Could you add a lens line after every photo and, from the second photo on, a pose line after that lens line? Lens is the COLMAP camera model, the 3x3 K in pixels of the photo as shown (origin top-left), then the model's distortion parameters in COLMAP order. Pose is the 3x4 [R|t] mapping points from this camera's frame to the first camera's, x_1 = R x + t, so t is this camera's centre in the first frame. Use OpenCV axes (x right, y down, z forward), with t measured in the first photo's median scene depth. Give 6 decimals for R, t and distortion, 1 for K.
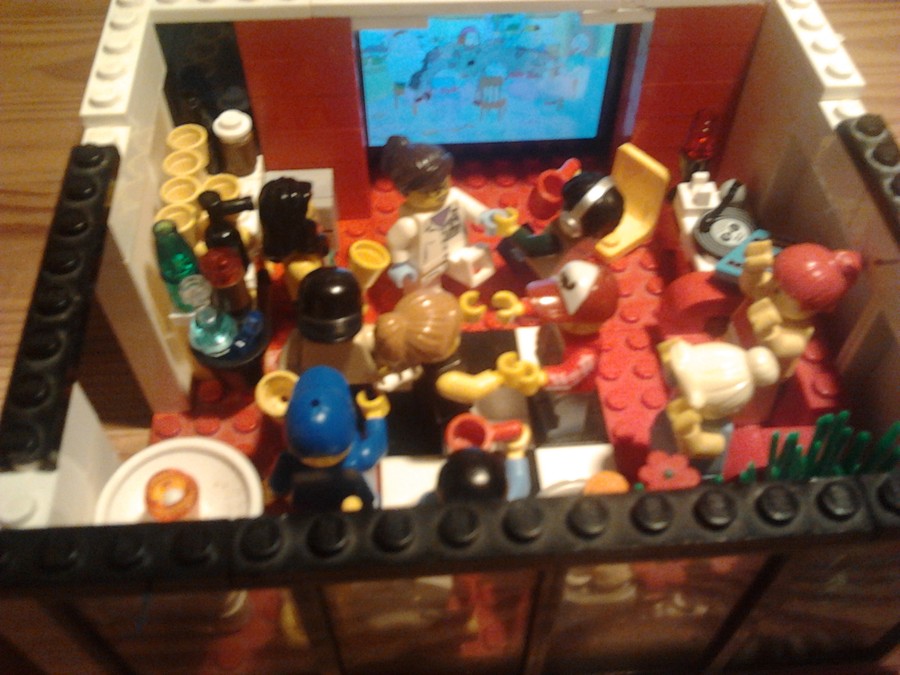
lens RADIAL K [[857.3, 0, 450.0], [0, 857.3, 337.5], [0, 0, 1]] dist [0.050673, -0.191768]
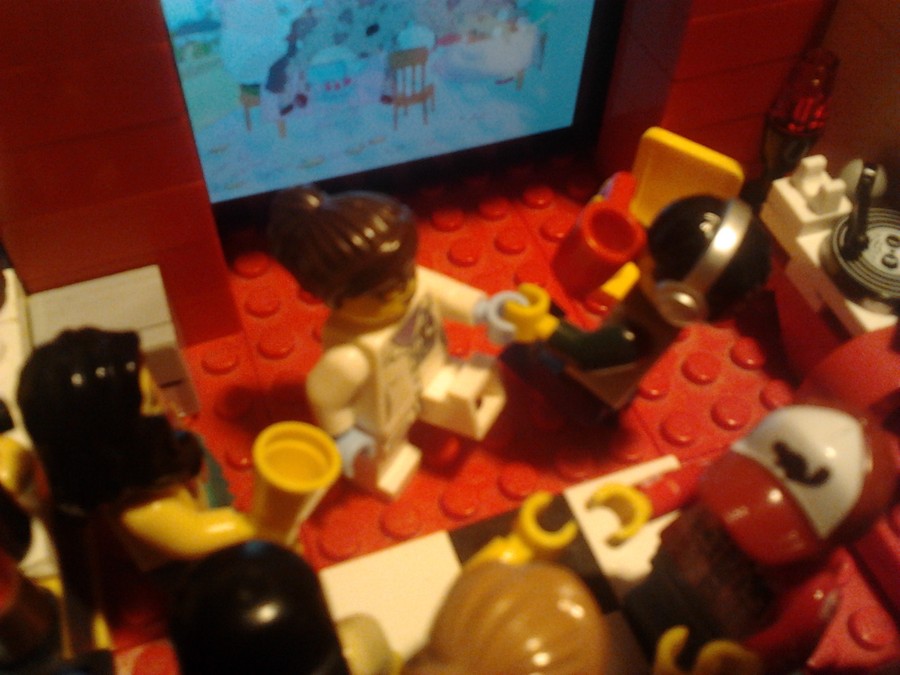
lens RADIAL K [[871.2, 0, 448.8], [0, 871.2, 348.2], [0, 0, 1]] dist [0.053617, -0.192518]
pose [[0.959976, -0.210173, 0.185130, -0.079492], [0.207783, 0.977637, 0.032444, -0.133605], [-0.187809, 0.007321, 0.982178, 0.463544]]
